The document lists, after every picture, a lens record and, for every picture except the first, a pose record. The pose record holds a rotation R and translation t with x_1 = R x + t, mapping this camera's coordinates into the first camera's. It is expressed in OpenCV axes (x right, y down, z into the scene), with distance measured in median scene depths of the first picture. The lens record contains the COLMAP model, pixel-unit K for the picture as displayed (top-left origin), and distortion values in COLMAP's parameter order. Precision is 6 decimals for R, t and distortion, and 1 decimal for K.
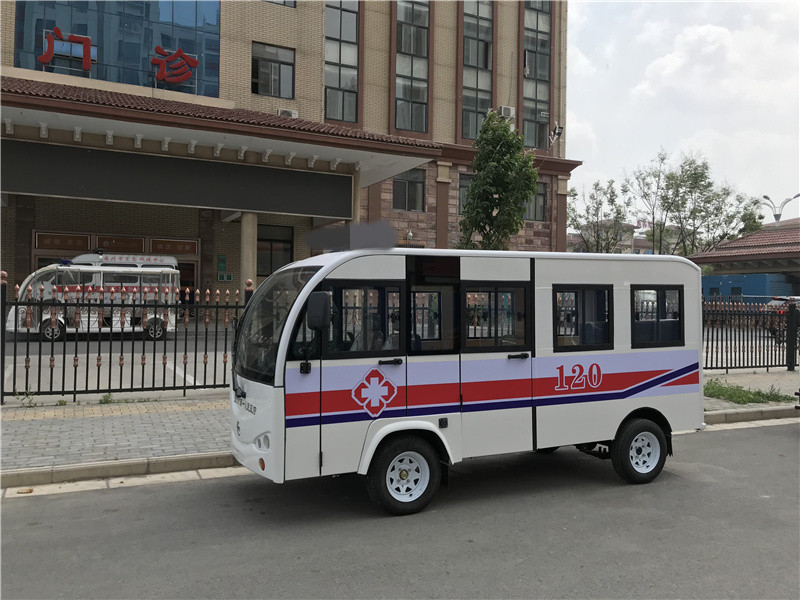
lens RADIAL K [[651.3, 0, 403.3], [0, 651.3, 280.7], [0, 0, 1]] dist [0.038209, -0.014034]
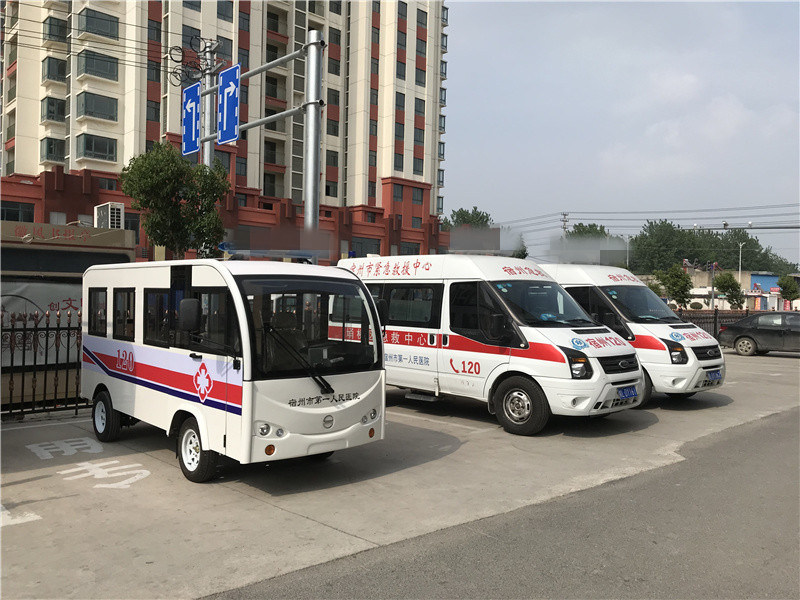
lens RADIAL K [[651.3, 0, 403.3], [0, 651.3, 280.7], [0, 0, 1]] dist [0.038209, -0.014034]
pose [[0.266871, 0.006083, -0.963713, 1.128502], [0.012260, 0.999878, 0.009707, -0.019606], [0.963654, -0.014406, 0.266764, 0.967819]]
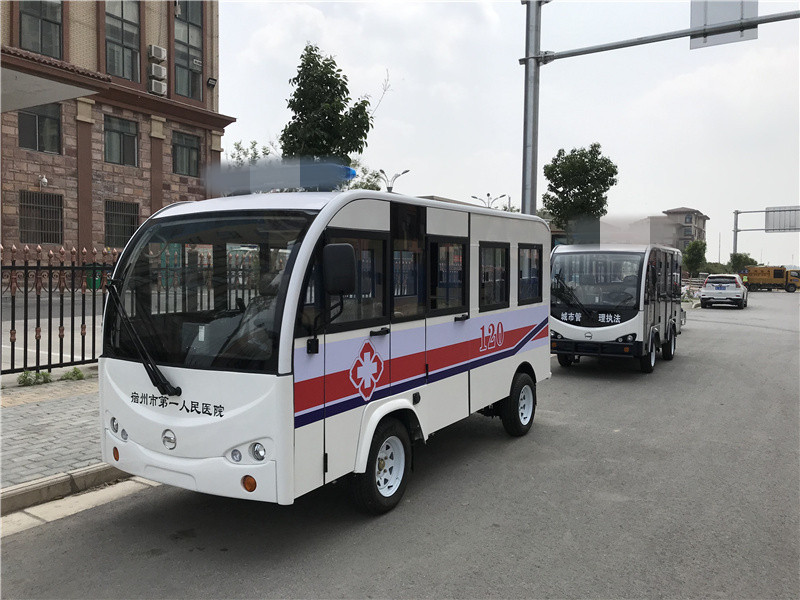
lens RADIAL K [[651.3, 0, 403.3], [0, 651.3, 280.7], [0, 0, 1]] dist [0.038209, -0.014034]
pose [[0.839492, -0.012582, 0.543226, -0.413379], [-0.019594, 0.998381, 0.053404, 0.015440], [-0.543018, -0.055476, 0.837887, 0.286148]]
